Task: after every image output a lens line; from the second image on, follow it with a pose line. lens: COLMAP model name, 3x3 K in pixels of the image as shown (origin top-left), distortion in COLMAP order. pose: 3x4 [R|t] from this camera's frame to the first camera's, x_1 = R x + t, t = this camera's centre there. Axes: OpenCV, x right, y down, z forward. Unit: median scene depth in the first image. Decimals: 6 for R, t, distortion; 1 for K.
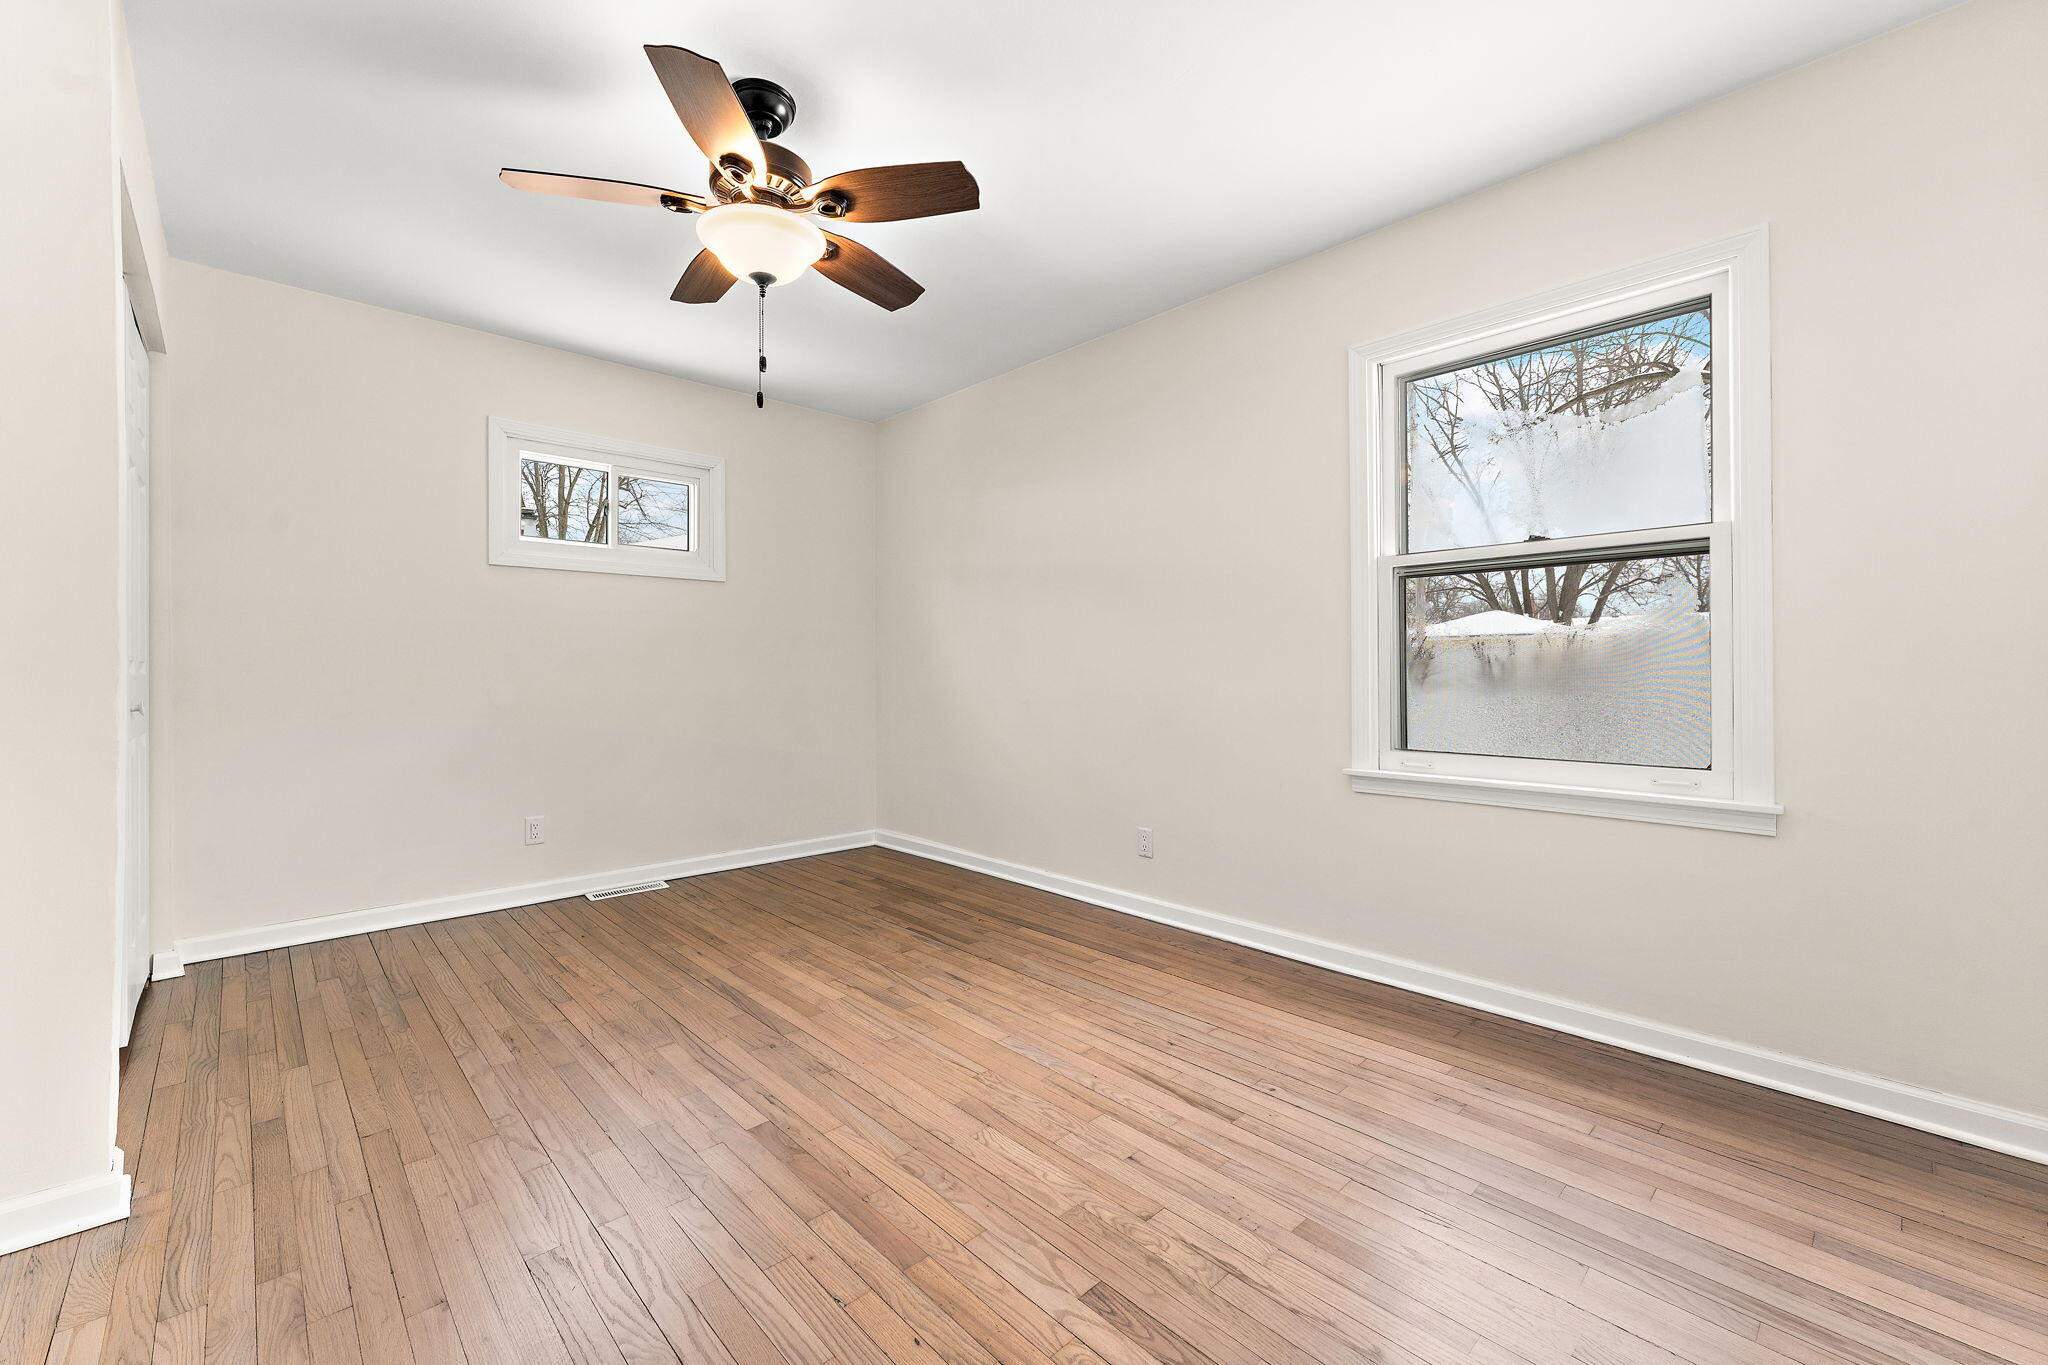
lens RADIAL K [[855.7, 0, 1024.0], [0, 855.7, 682.5], [0, 0, 1]] dist [-0.000809, -0.000198]
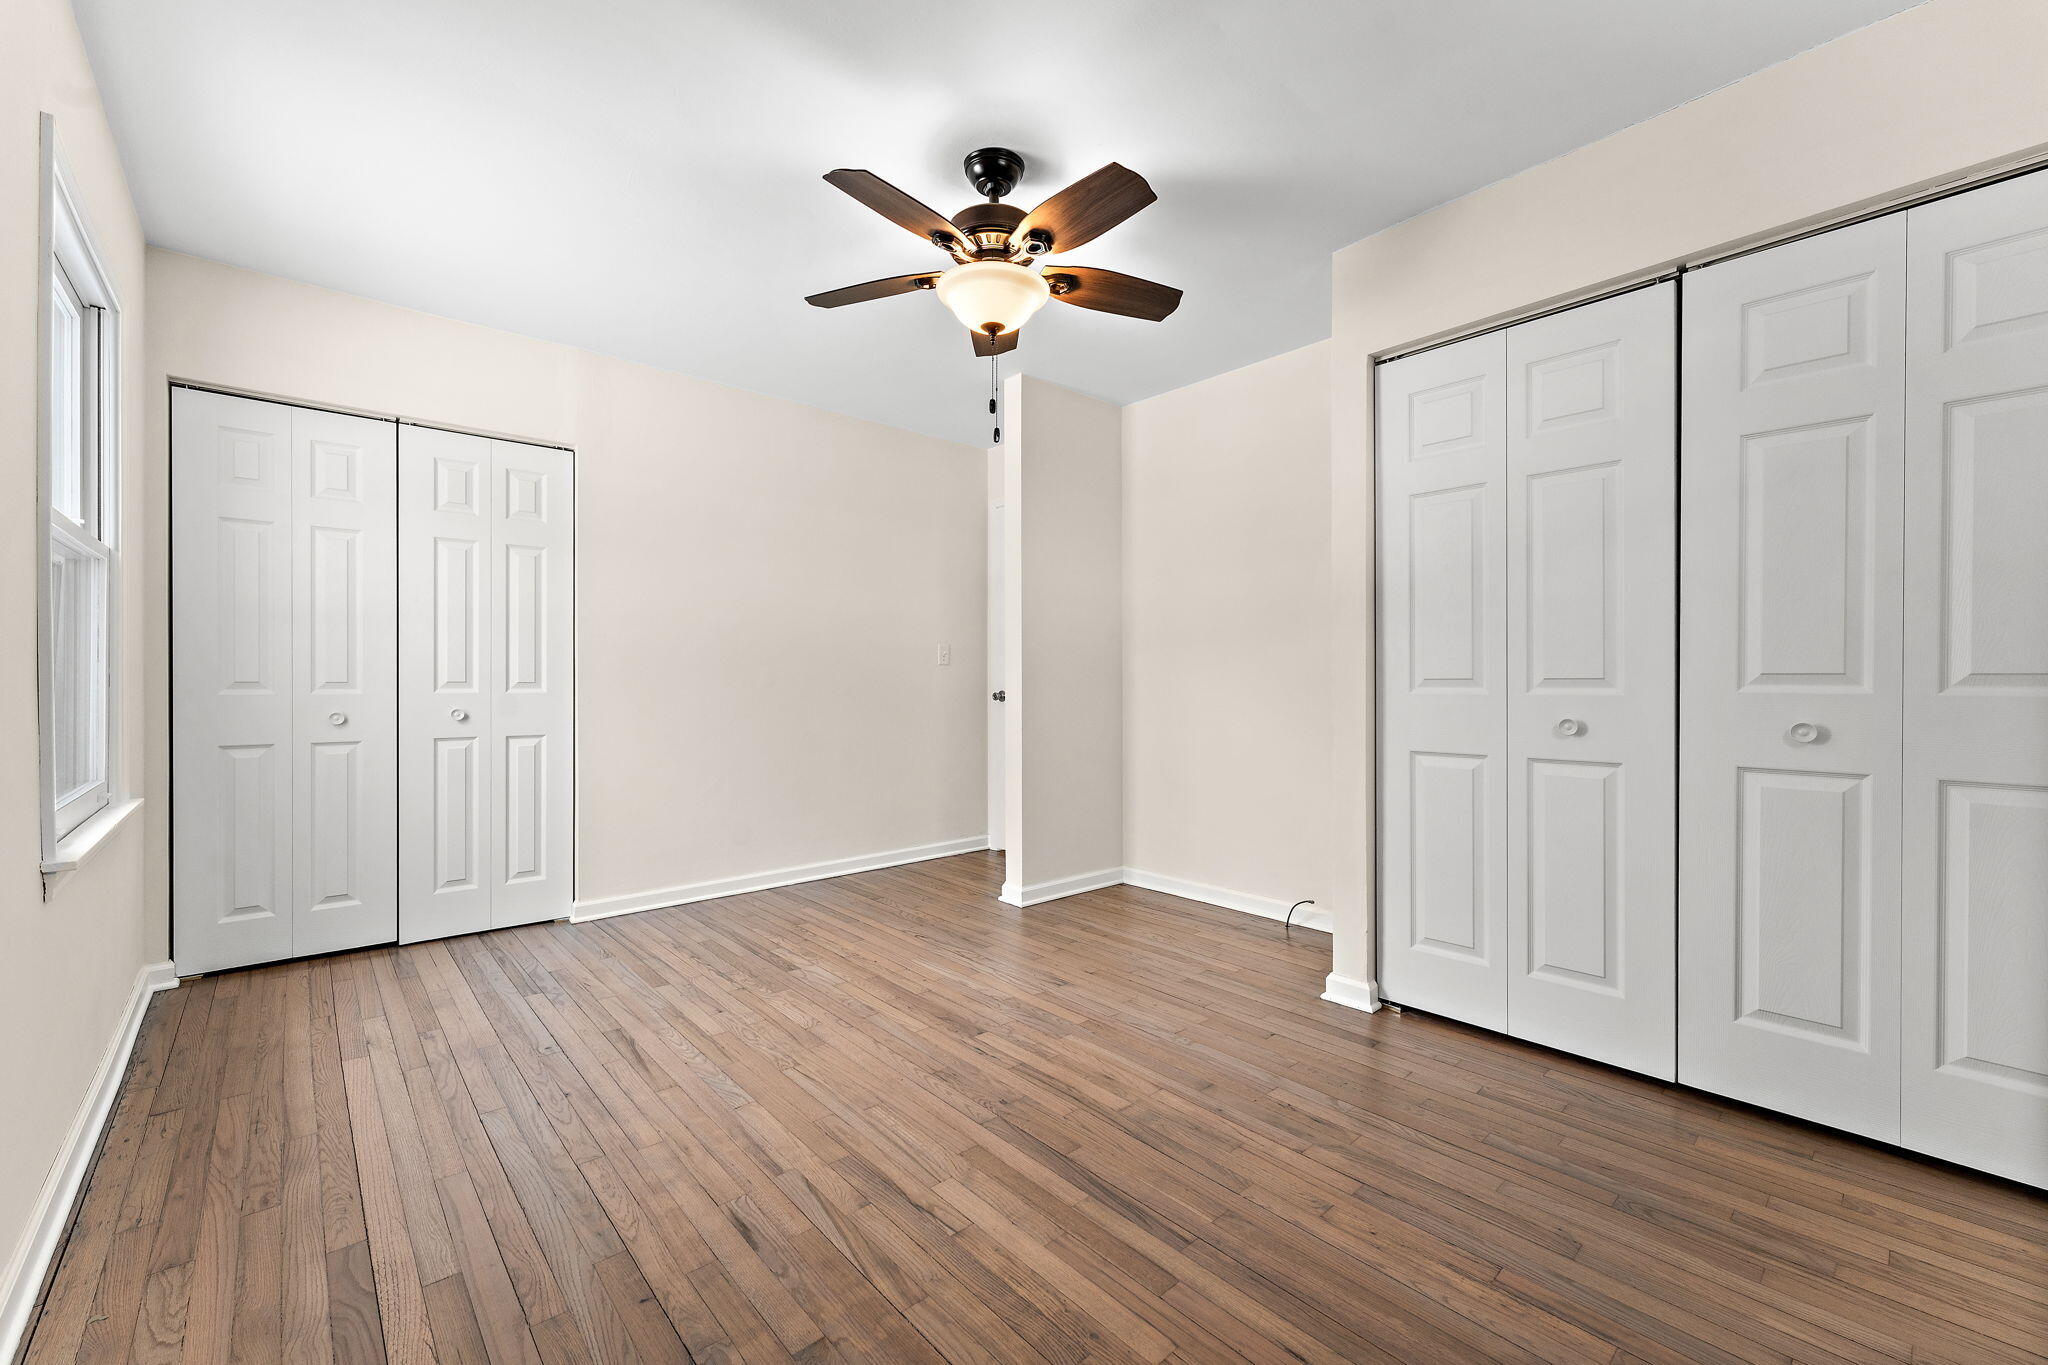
lens RADIAL K [[855.7, 0, 1024.0], [0, 855.7, 682.5], [0, 0, 1]] dist [-0.000809, -0.000198]
pose [[-0.999664, -0.000387, 0.025909, -0.337601], [0.000122, 0.999807, 0.019637, -0.034496], [-0.025912, 0.019634, -0.999471, 1.886000]]
